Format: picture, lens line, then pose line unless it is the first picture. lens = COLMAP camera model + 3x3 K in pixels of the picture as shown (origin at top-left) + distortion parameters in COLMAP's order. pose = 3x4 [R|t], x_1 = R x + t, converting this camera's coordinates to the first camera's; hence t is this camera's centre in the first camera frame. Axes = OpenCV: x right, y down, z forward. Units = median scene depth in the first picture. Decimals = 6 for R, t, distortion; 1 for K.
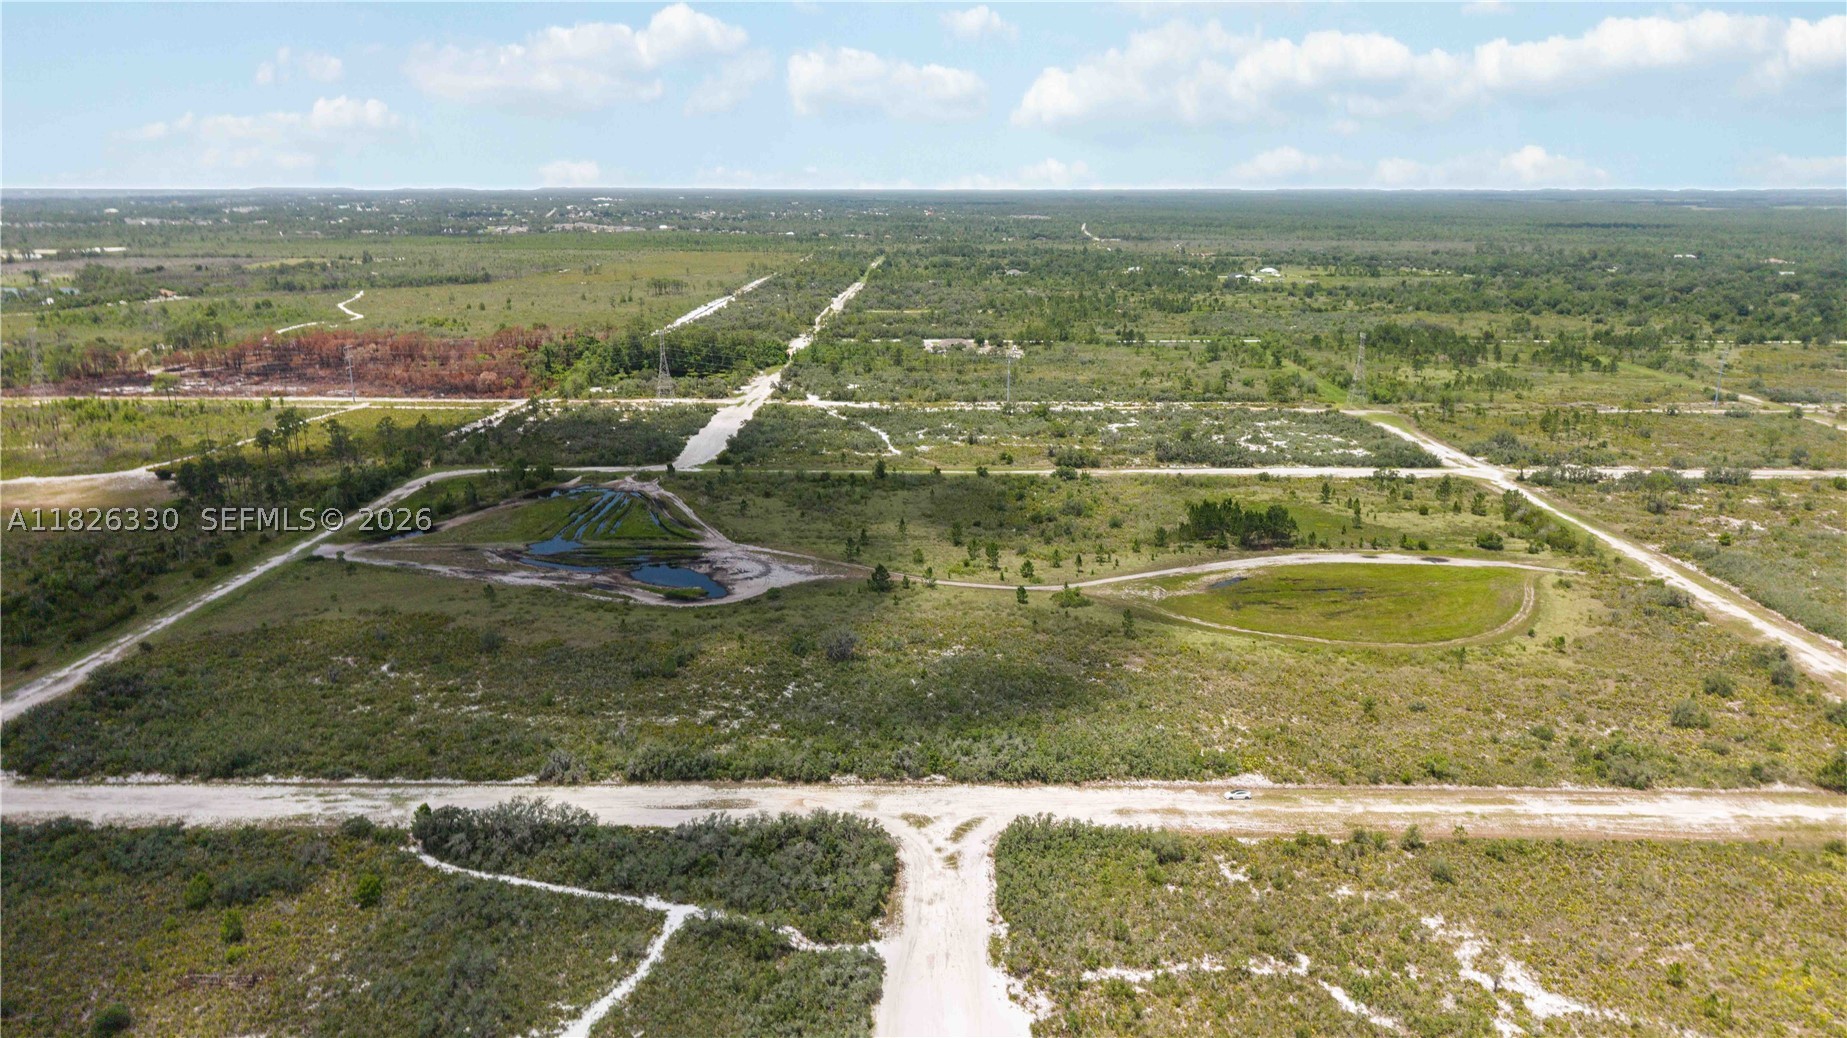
lens RADIAL K [[1233.3, 0, 925.0], [0, 1233.3, 521.0], [0, 0, 1]] dist [0.025309, -0.024938]
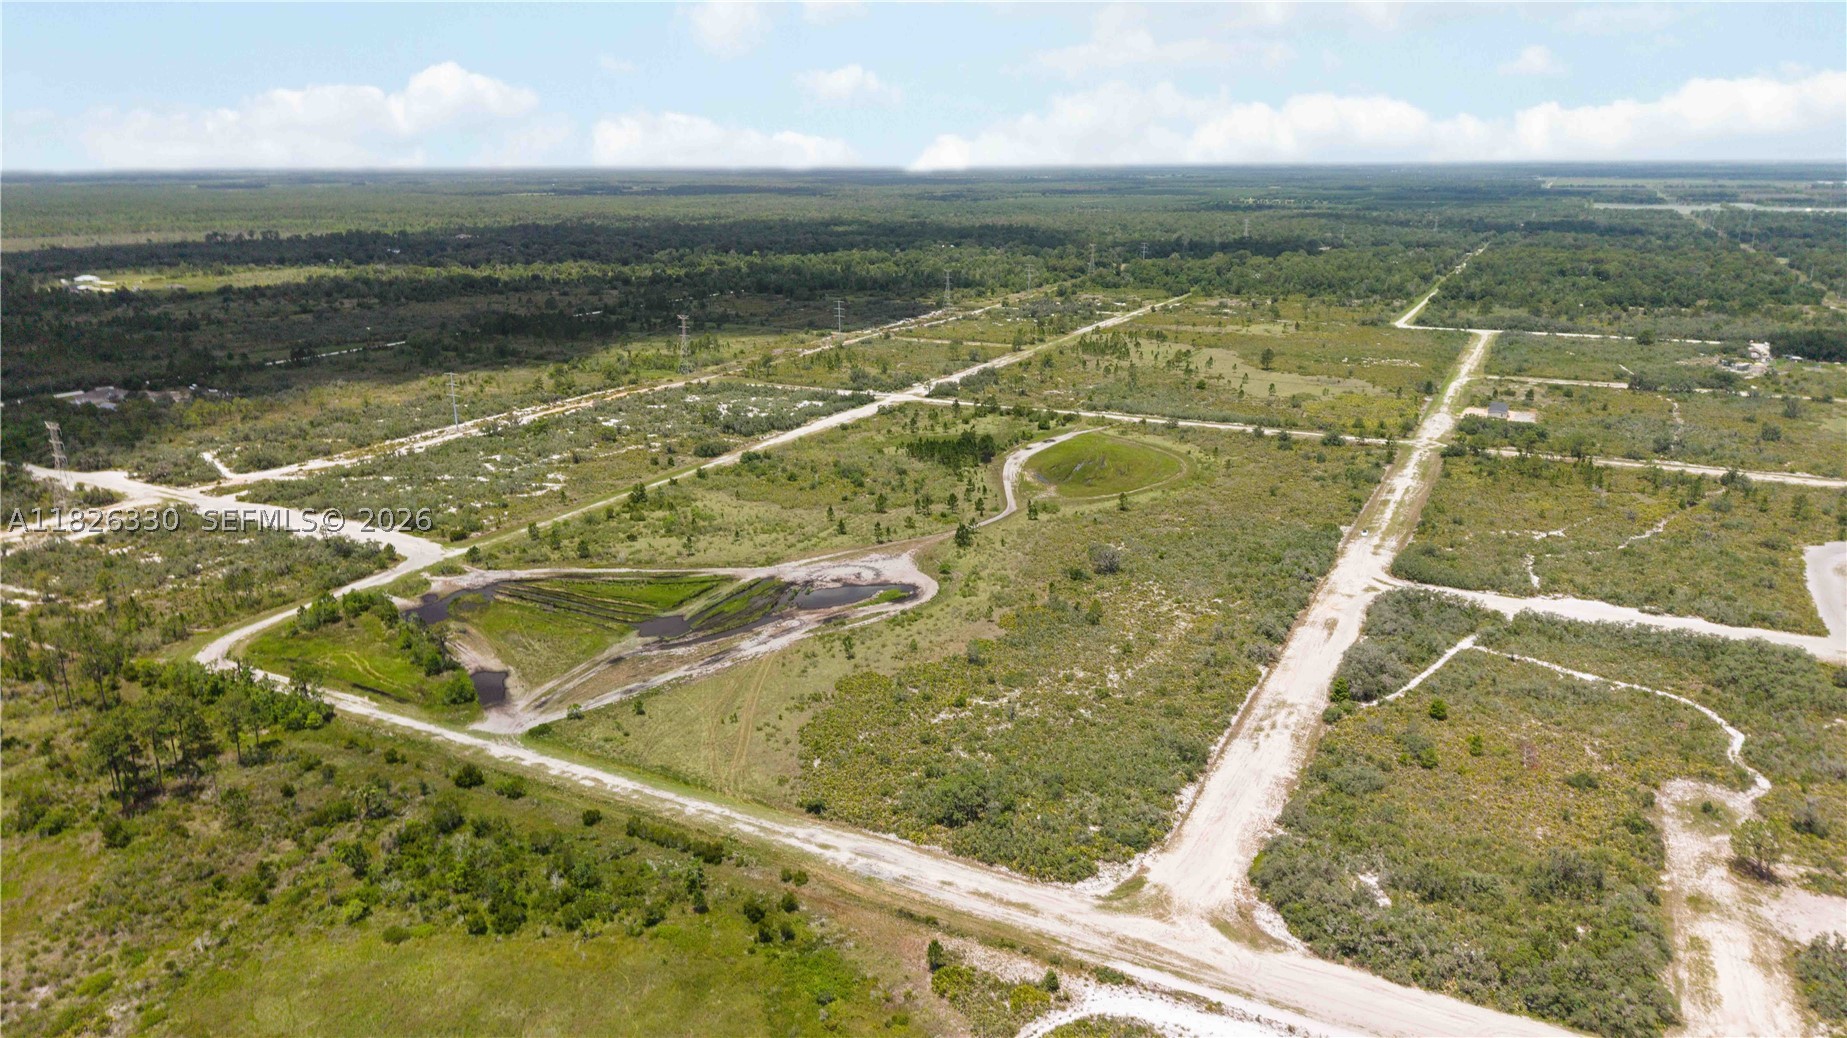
lens RADIAL K [[1233.3, 0, 921.1], [0, 1233.3, 508.6], [0, 0, 1]] dist [0.025309, -0.024938]
pose [[0.452898, -0.256611, 0.853835, -2.034760], [0.246667, 0.956366, 0.156587, -0.338598], [-0.856761, 0.139695, 0.496434, 0.783960]]
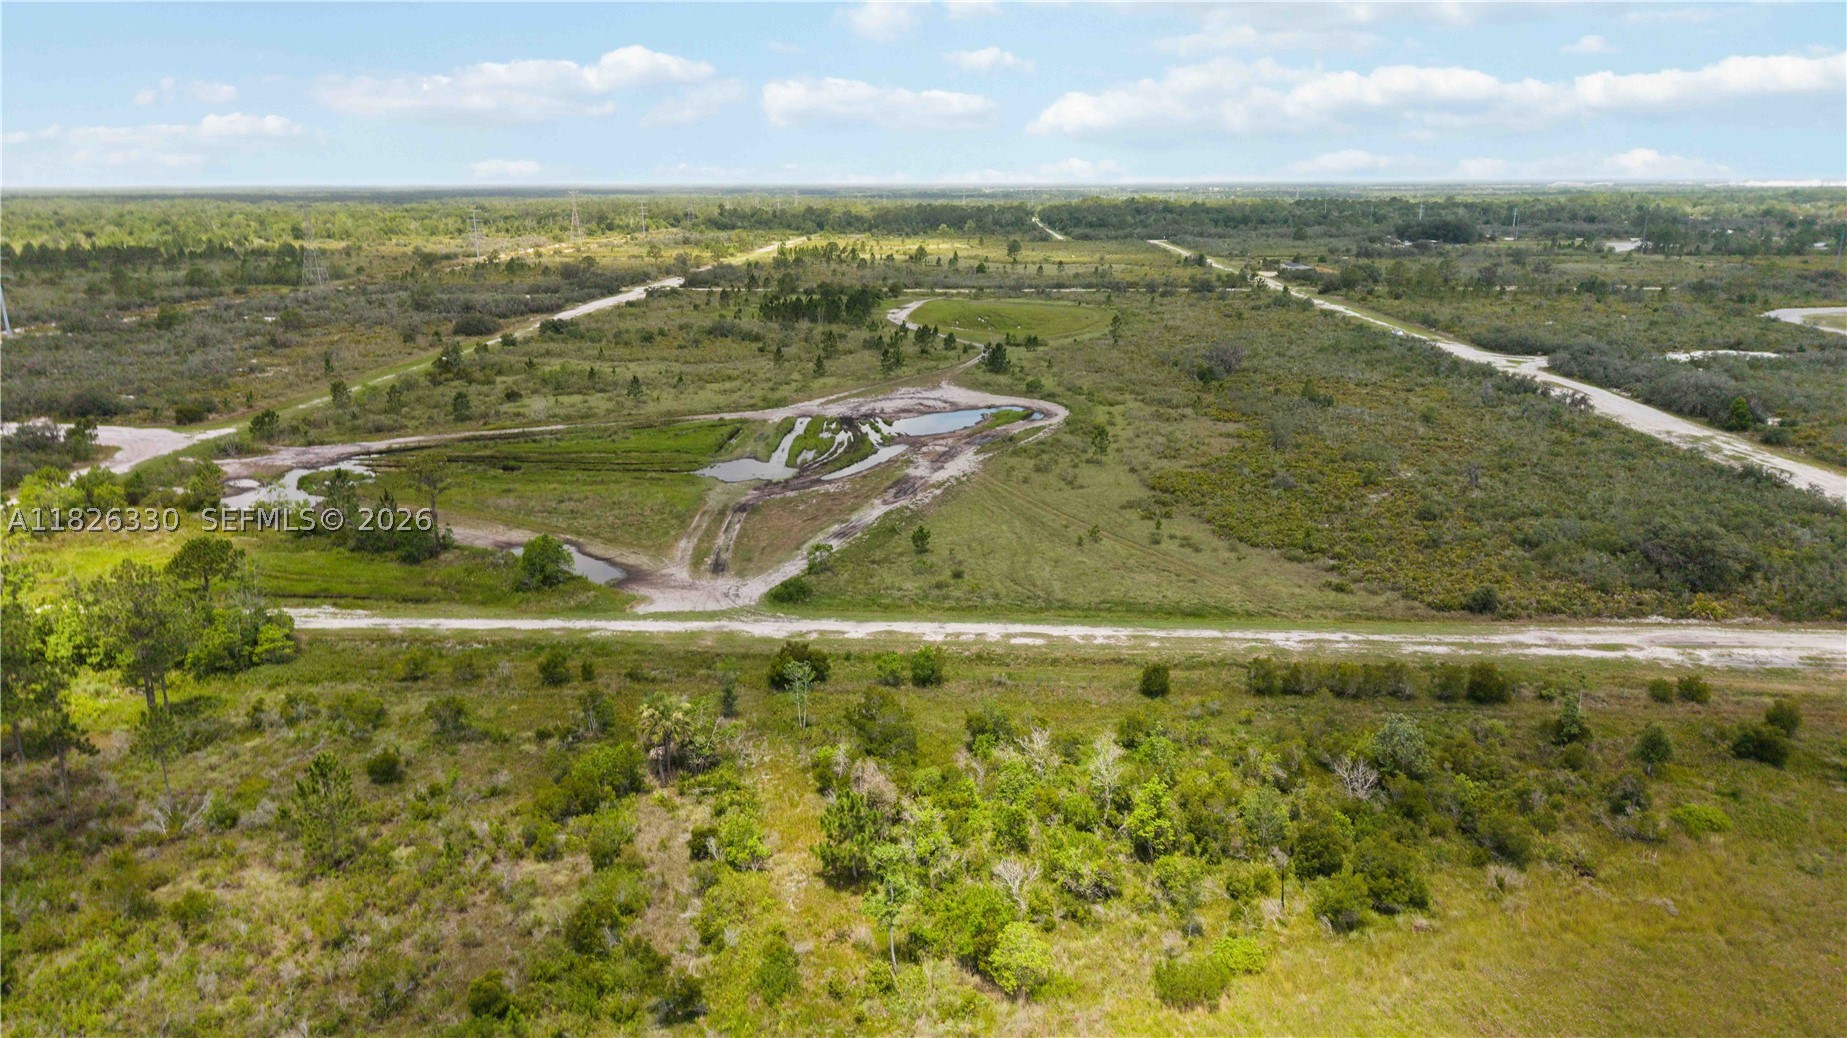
lens RADIAL K [[1233.3, 0, 915.8], [0, 1233.3, 526.6], [0, 0, 1]] dist [0.025309, -0.024938]
pose [[0.041627, -0.281708, 0.958597, -1.723408], [0.269722, 0.926976, 0.260703, -0.167150], [-0.962038, 0.247702, 0.114570, 1.823494]]
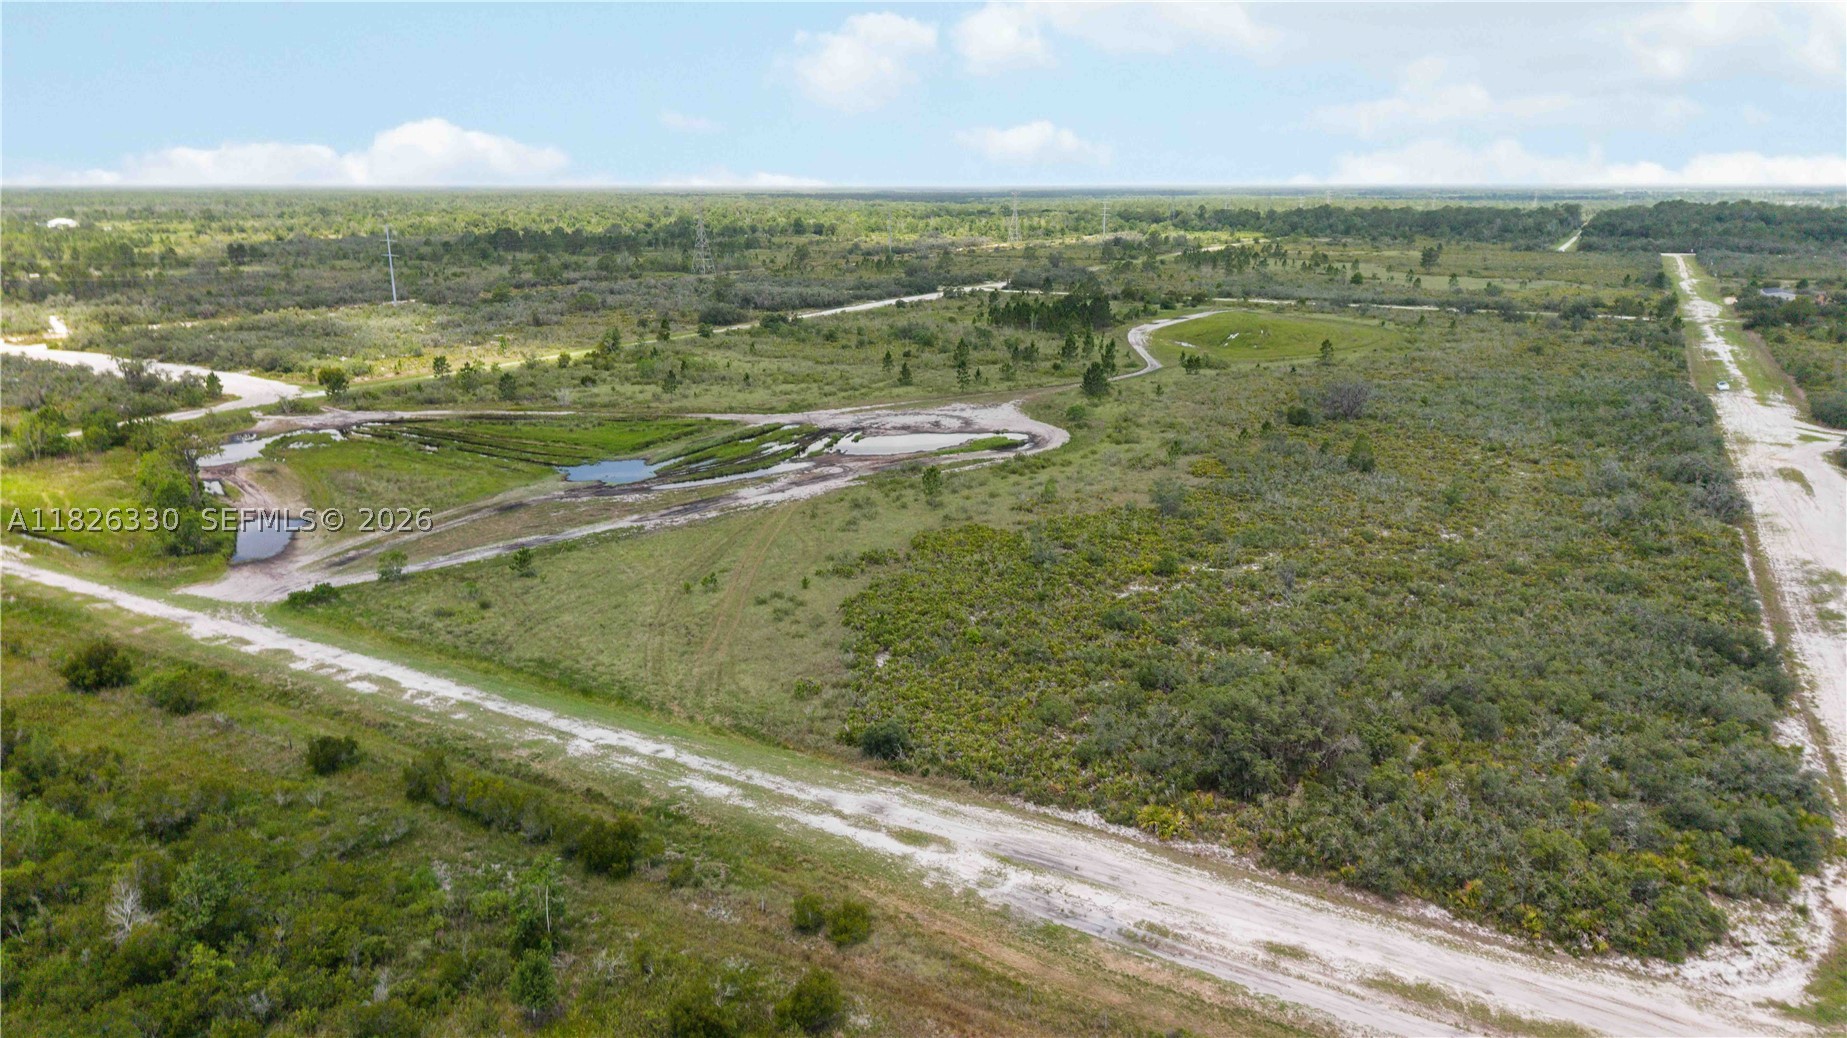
lens RADIAL K [[1233.3, 0, 918.5], [0, 1233.3, 530.3], [0, 0, 1]] dist [0.025309, -0.024938]
pose [[0.483185, -0.250425, 0.838939, -1.447225], [0.238383, 0.959648, 0.149161, -0.013092], [-0.842440, 0.127916, 0.523385, 1.286803]]
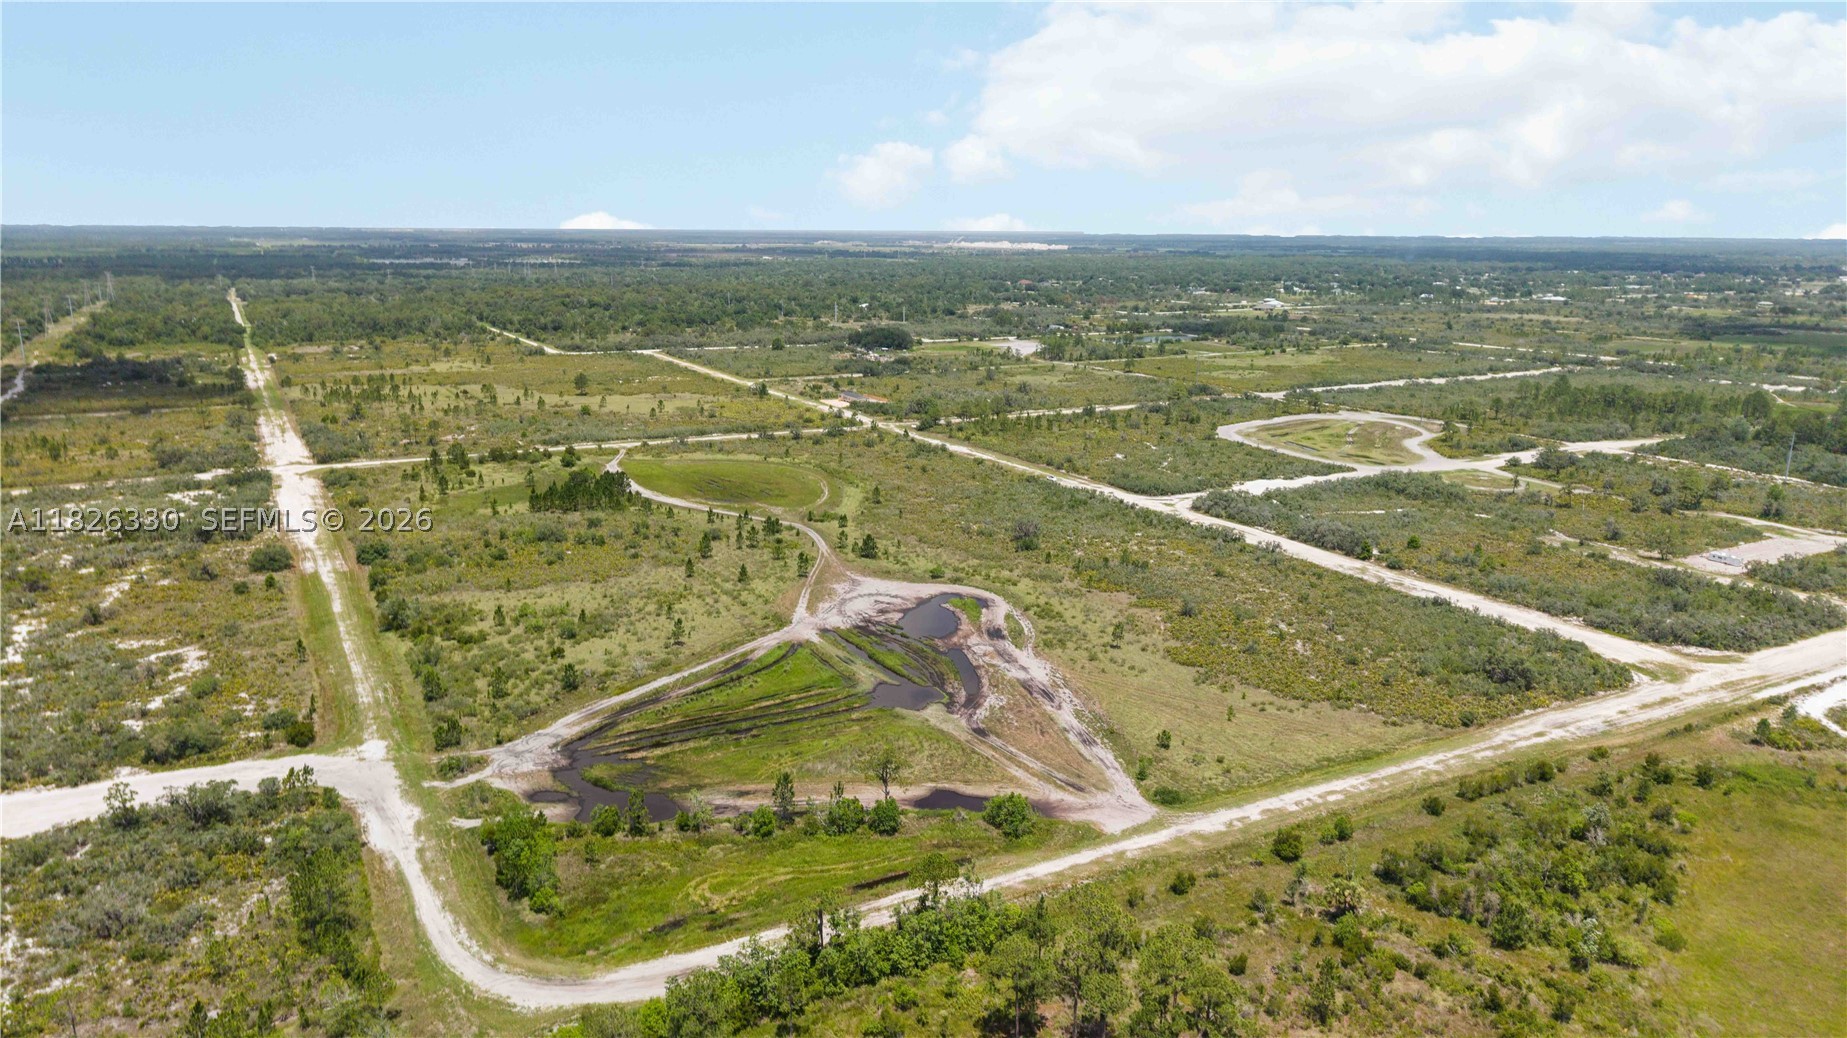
lens RADIAL K [[1233.3, 0, 924.6], [0, 1233.3, 513.0], [0, 0, 1]] dist [0.025309, -0.024938]
pose [[-0.495332, -0.210357, 0.842850, -1.833945], [0.215900, 0.909987, 0.353994, -0.673137], [-0.841447, 0.357316, -0.405329, 2.583566]]
